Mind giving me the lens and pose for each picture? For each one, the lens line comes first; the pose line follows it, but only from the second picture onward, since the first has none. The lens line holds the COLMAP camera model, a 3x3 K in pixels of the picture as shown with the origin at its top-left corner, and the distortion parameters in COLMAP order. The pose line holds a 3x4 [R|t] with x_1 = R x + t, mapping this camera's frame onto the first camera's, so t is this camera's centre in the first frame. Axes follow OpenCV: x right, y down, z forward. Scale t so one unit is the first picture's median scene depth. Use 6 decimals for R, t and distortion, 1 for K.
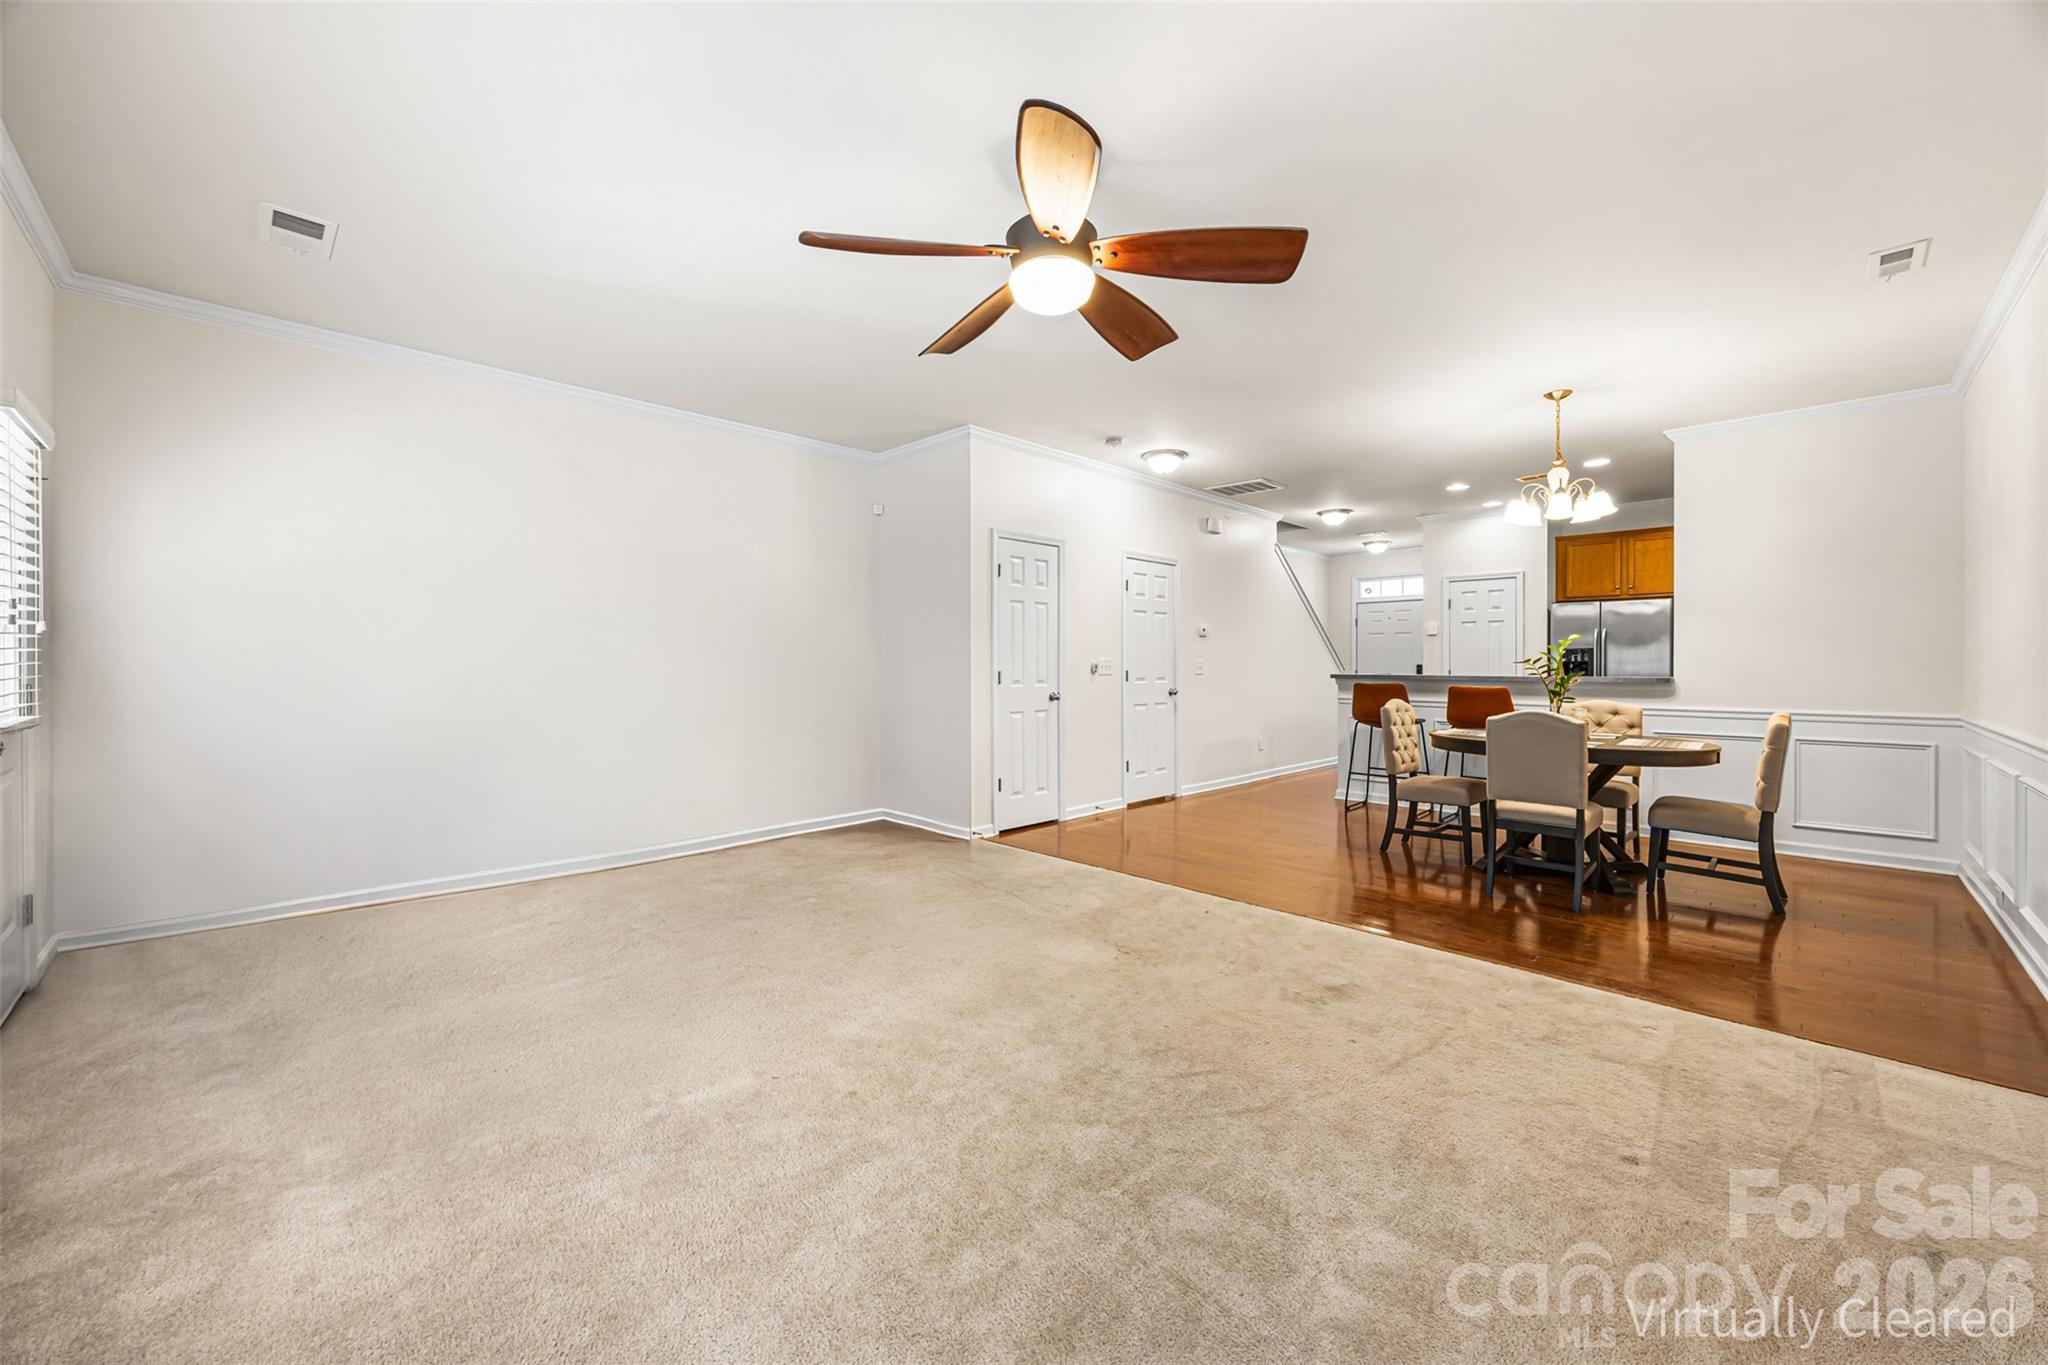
lens RADIAL K [[781.9, 0, 1027.8], [0, 781.9, 669.8], [0, 0, 1]] dist [0.000576, 0.000036]
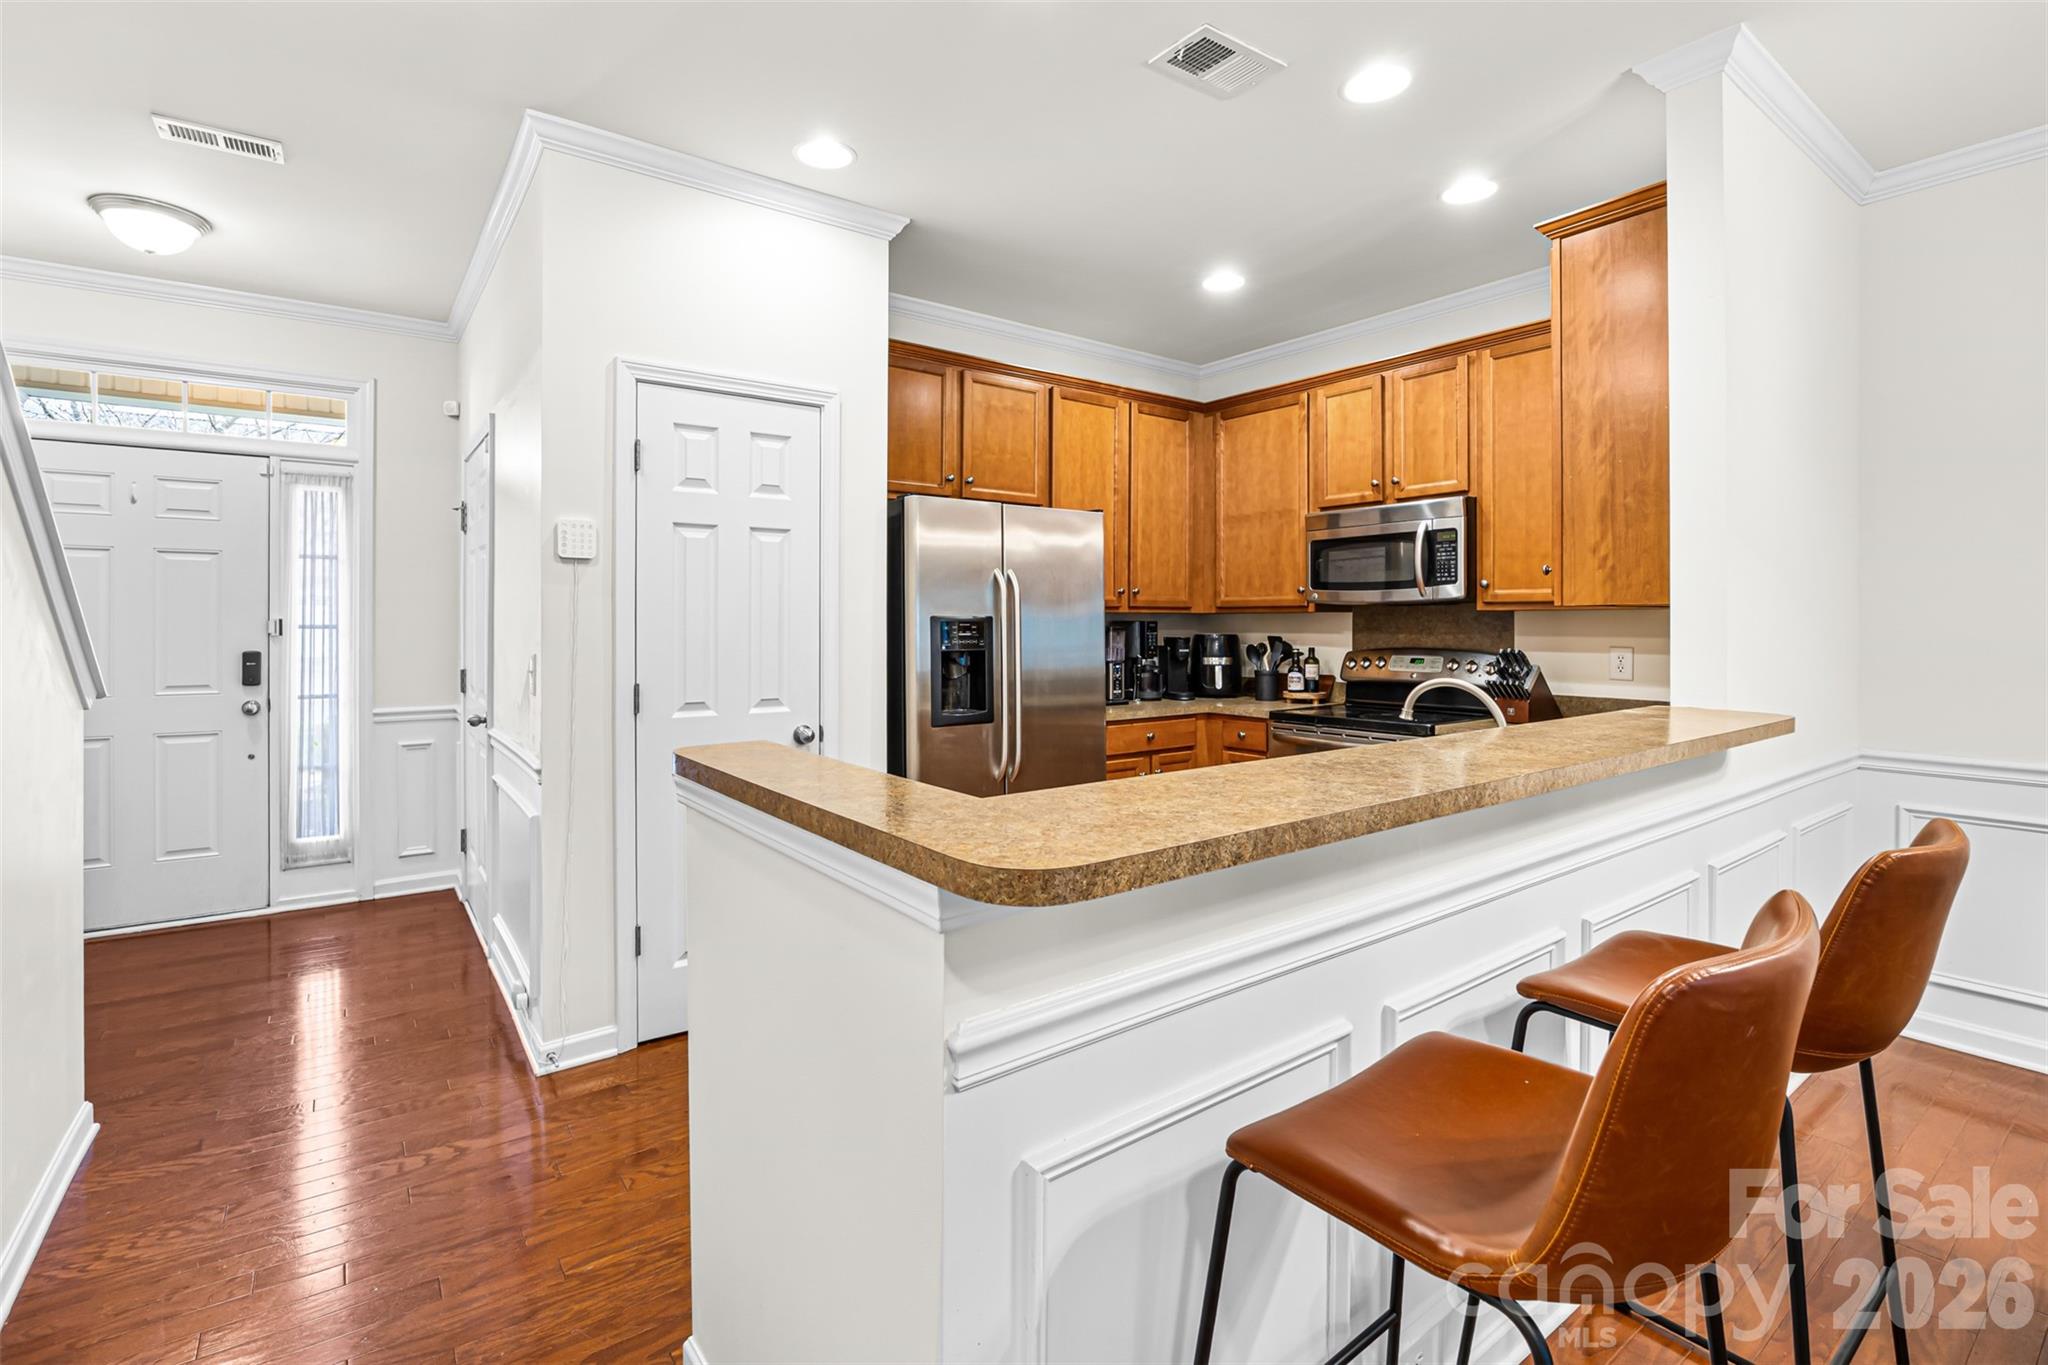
lens RADIAL K [[925.8, 0, 1024.7], [0, 925.8, 623.3], [0, 0, 1]] dist [-0.017912, -0.000117]
pose [[0.148938, 0.000601, 0.988846, 0.297053], [0.005794, 0.999982, -0.001480, -0.027869], [-0.988830, 0.005950, 0.148932, 1.084634]]
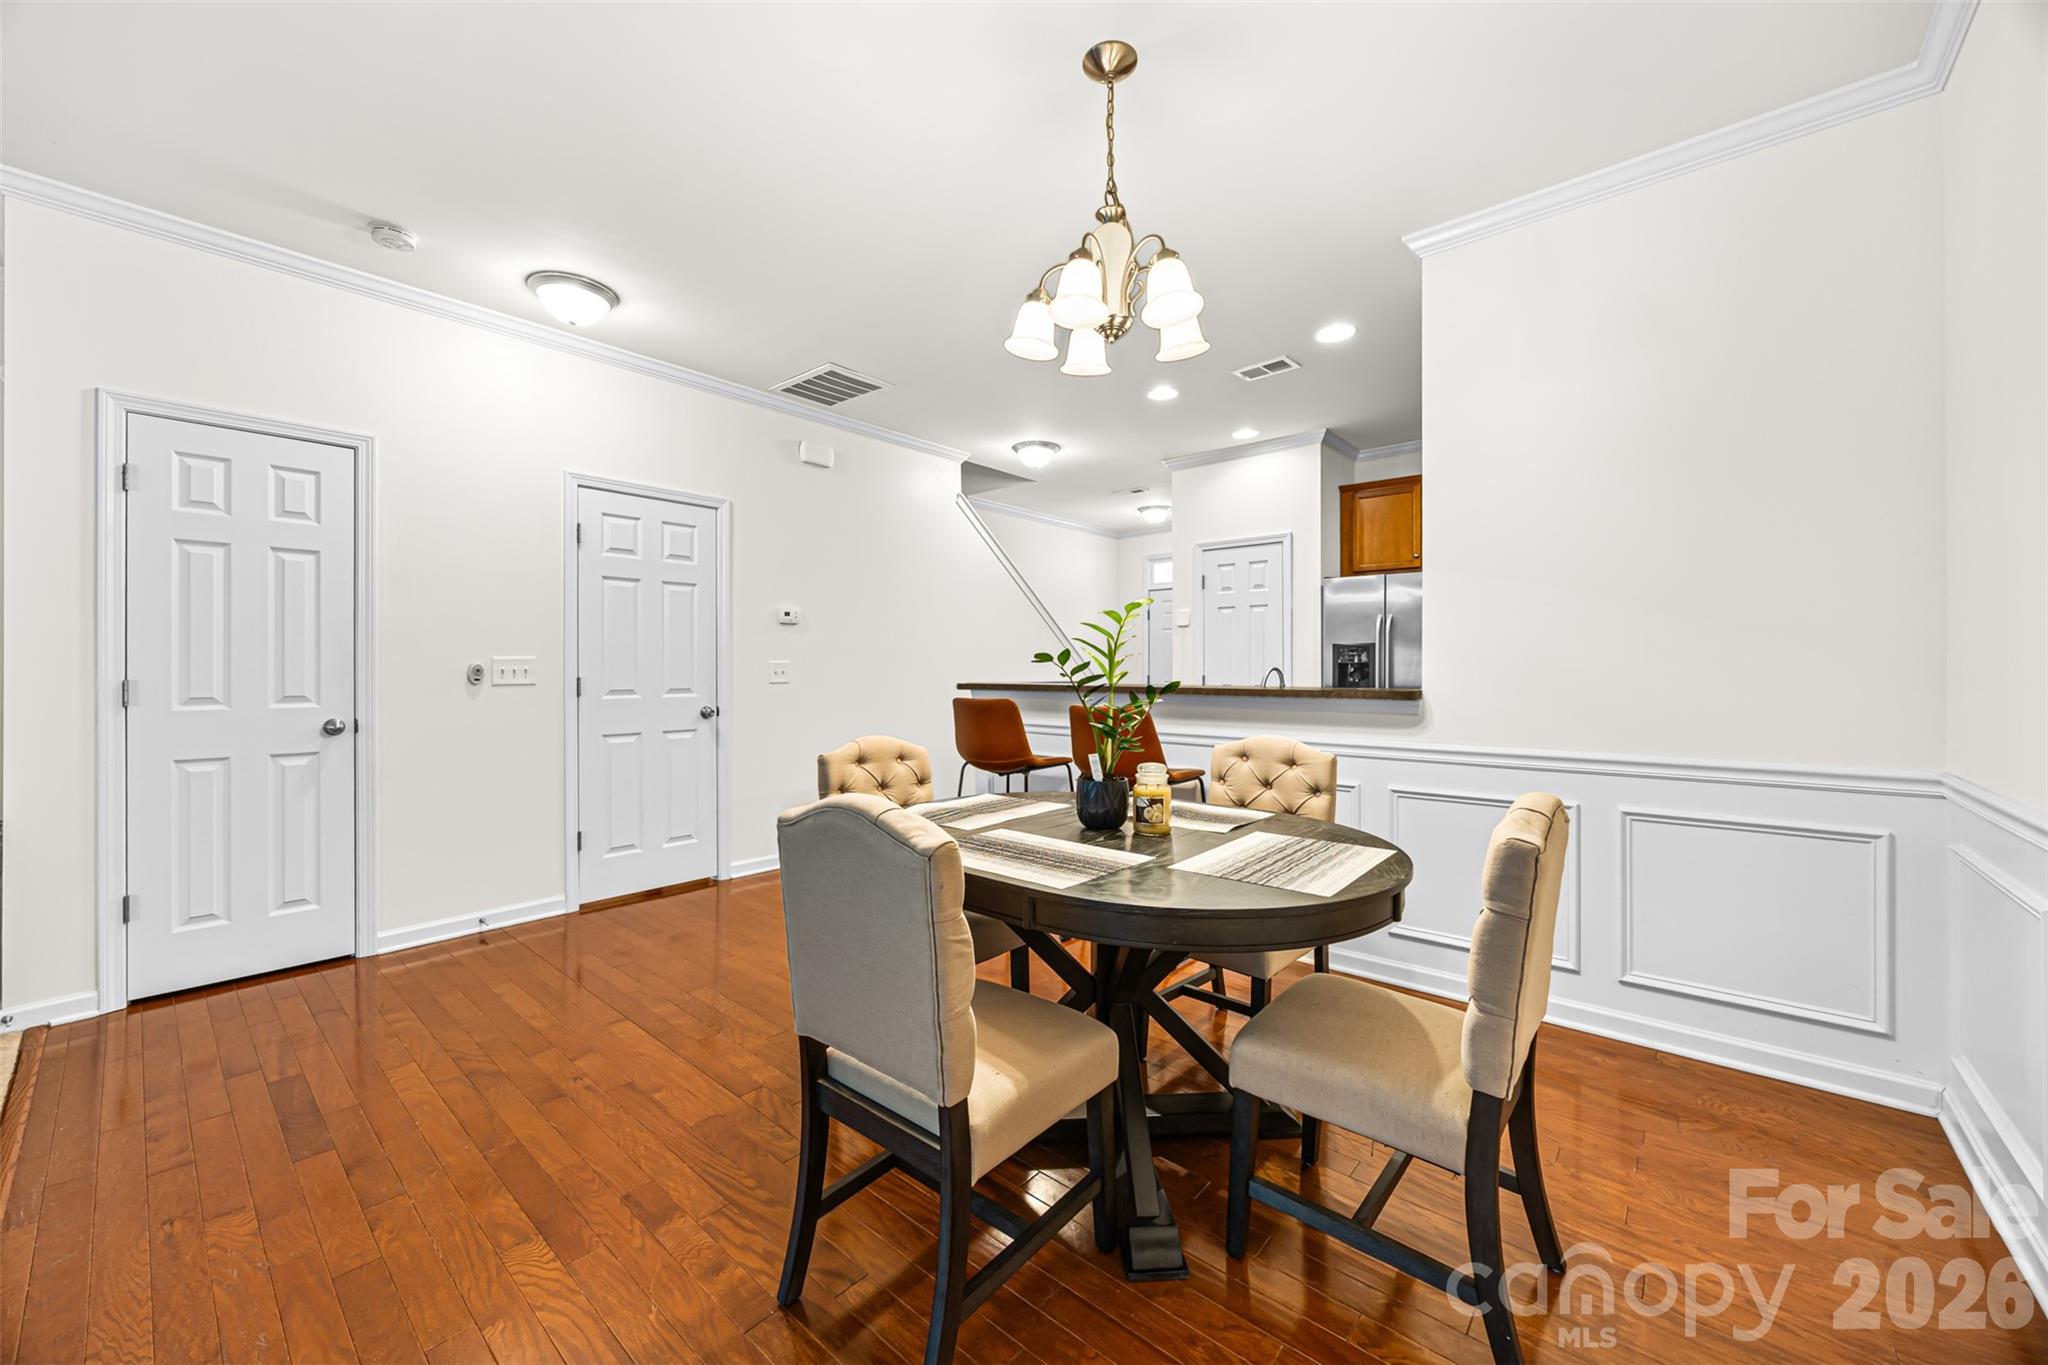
lens RADIAL K [[784.4, 0, 1019.9], [0, 784.4, 672.0], [0, 0, 1]] dist [-0.003301, -0.000259]
pose [[0.997744, -0.000967, 0.067133, 0.438000], [0.001166, 0.999995, -0.002933, -0.001309], [-0.067130, 0.003005, 0.997740, 0.409359]]
